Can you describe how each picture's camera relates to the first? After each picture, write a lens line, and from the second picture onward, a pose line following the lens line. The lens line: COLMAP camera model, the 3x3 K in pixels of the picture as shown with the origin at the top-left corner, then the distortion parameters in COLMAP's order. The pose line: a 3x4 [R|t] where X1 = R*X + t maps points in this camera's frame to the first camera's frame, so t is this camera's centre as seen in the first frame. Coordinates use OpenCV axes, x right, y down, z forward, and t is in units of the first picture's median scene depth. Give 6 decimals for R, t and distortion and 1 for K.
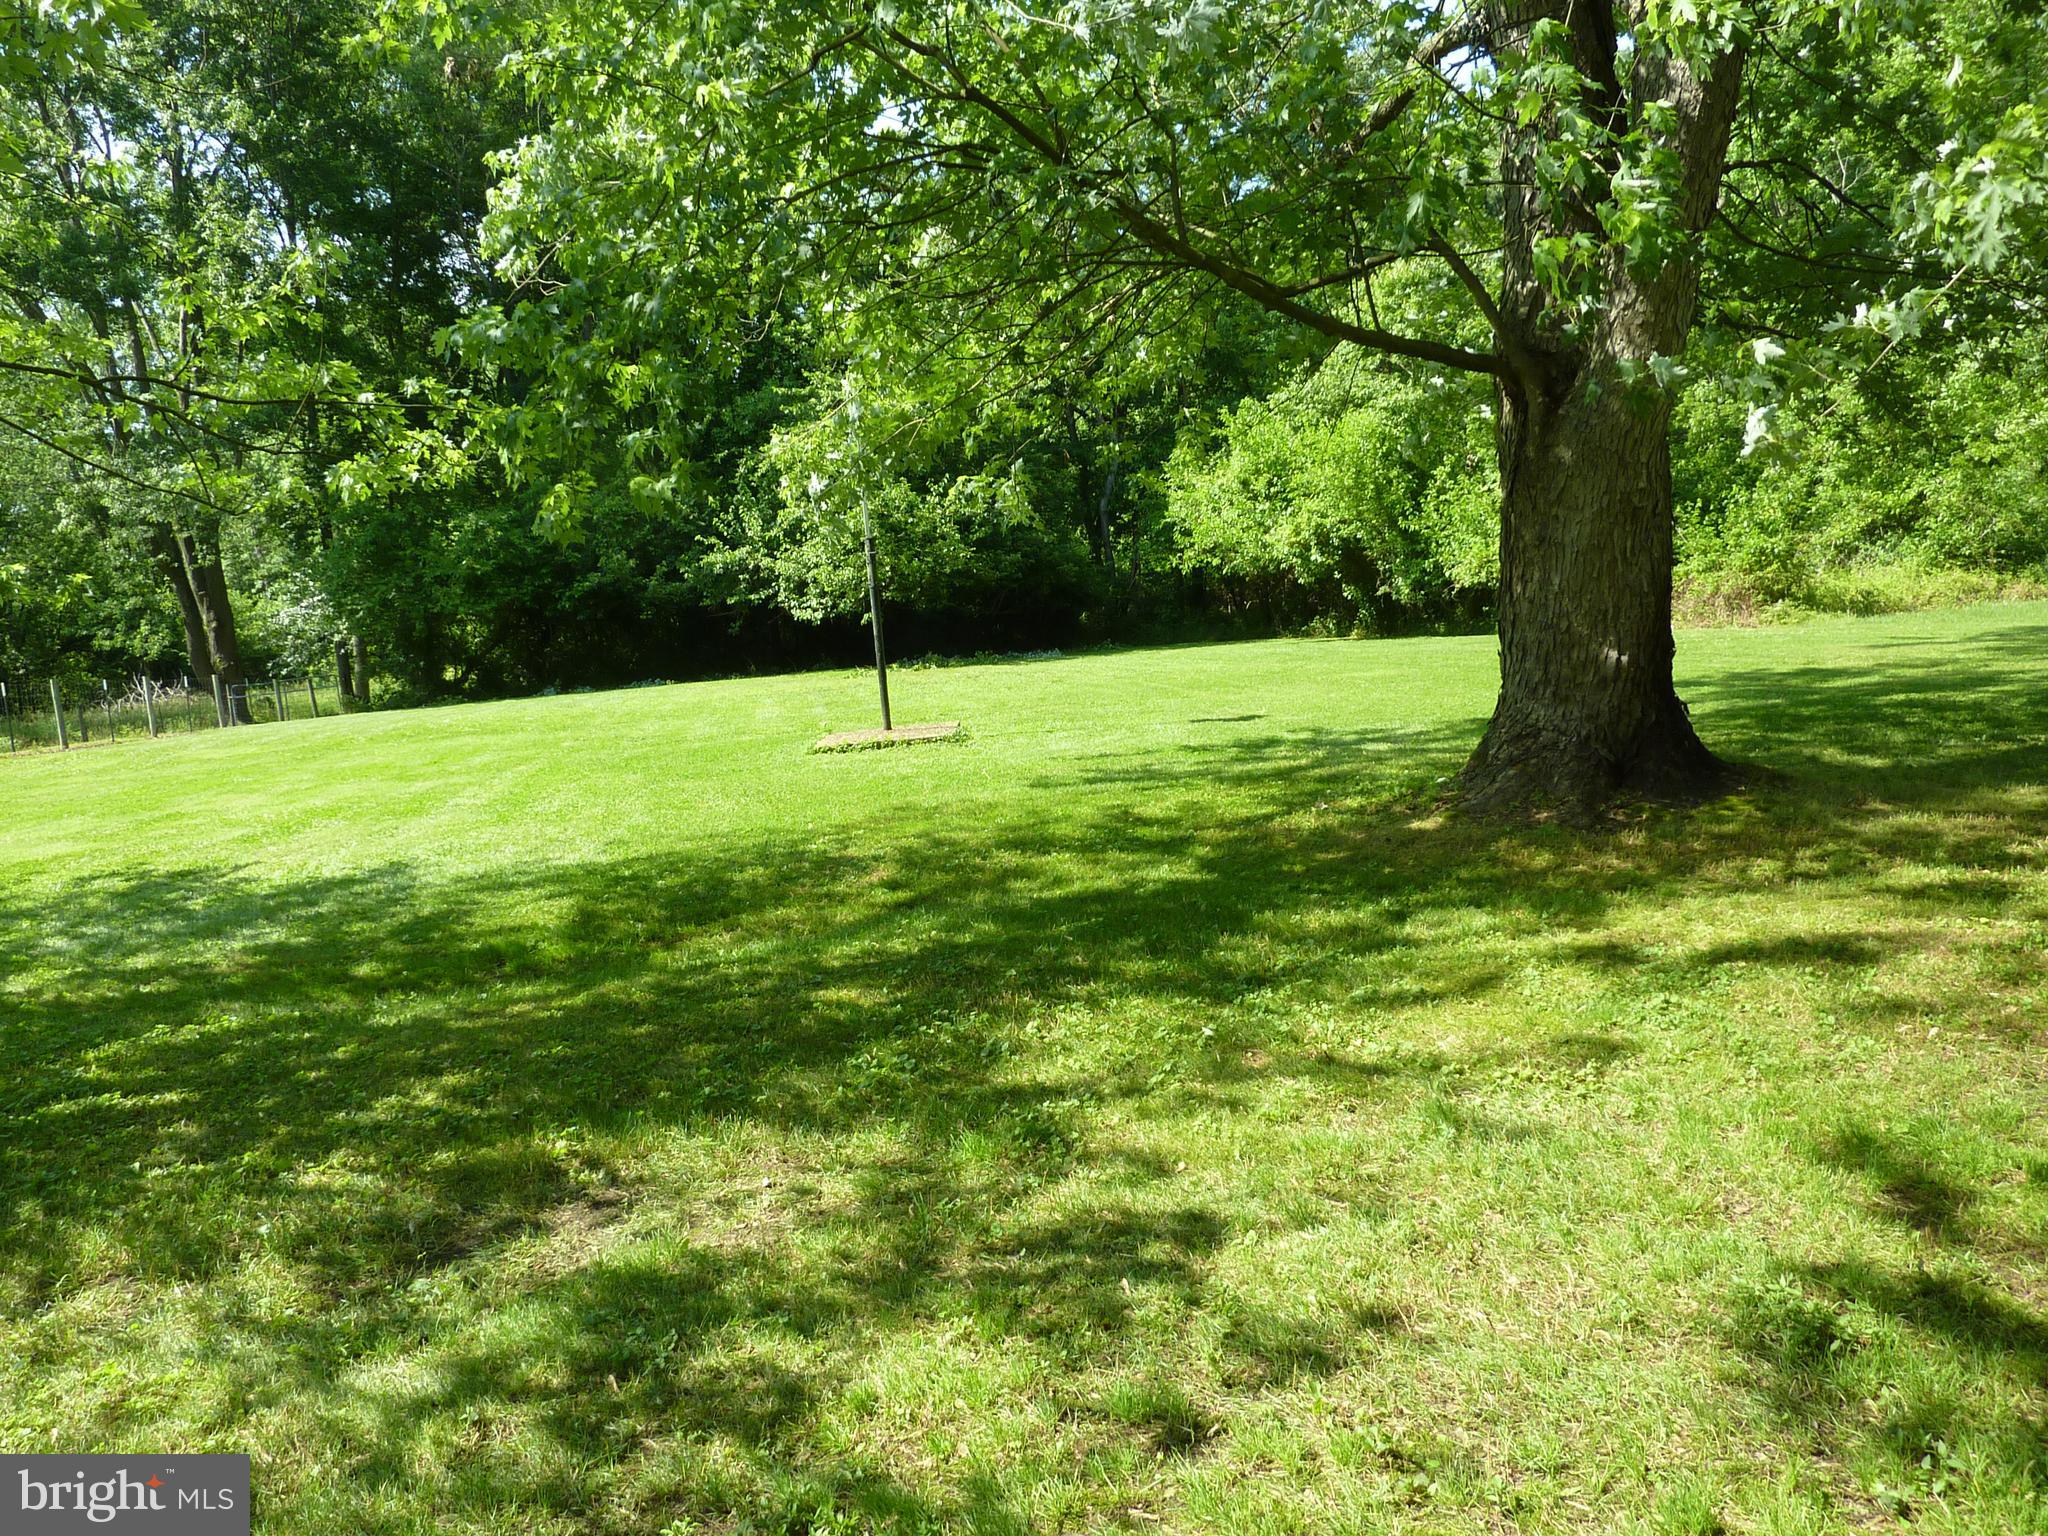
lens RADIAL K [[1570.9, 0, 1024.0], [0, 1570.9, 768.0], [0, 0, 1]] dist [-0.006741, -0.006905]
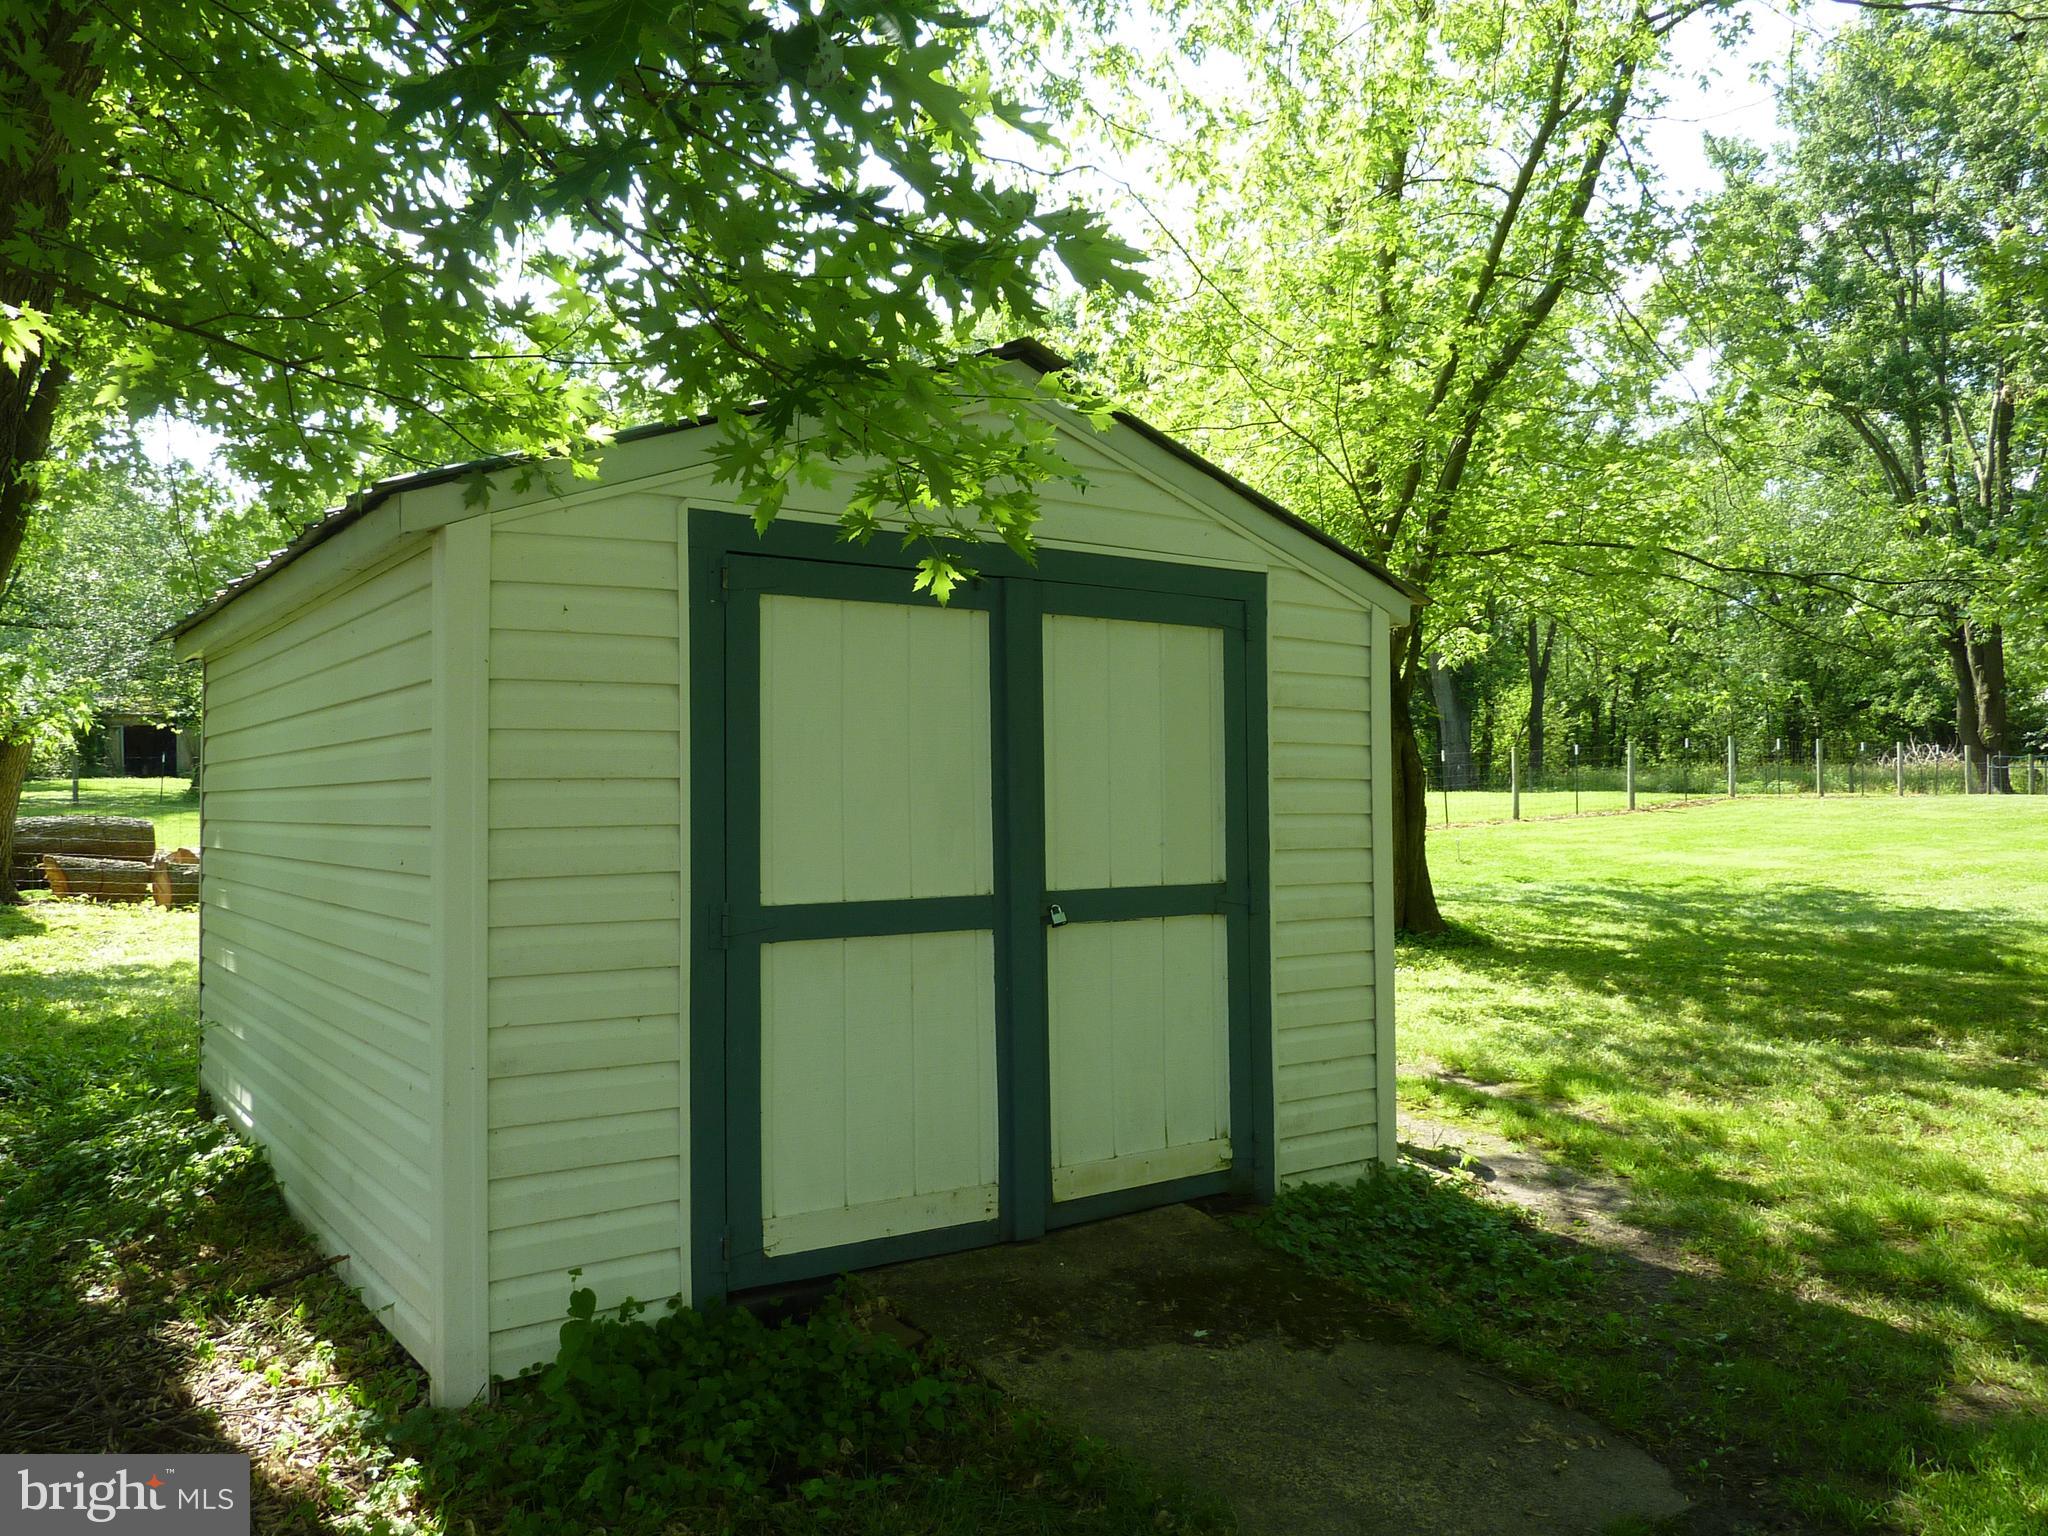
lens RADIAL K [[1570.9, 0, 1024.0], [0, 1570.9, 768.0], [0, 0, 1]] dist [-0.006741, -0.006905]
pose [[0.500530, 0.091141, -0.860908, 0.076906], [-0.122679, 0.991875, 0.033681, 0.000099], [0.856983, 0.088757, 0.507644, -0.093425]]
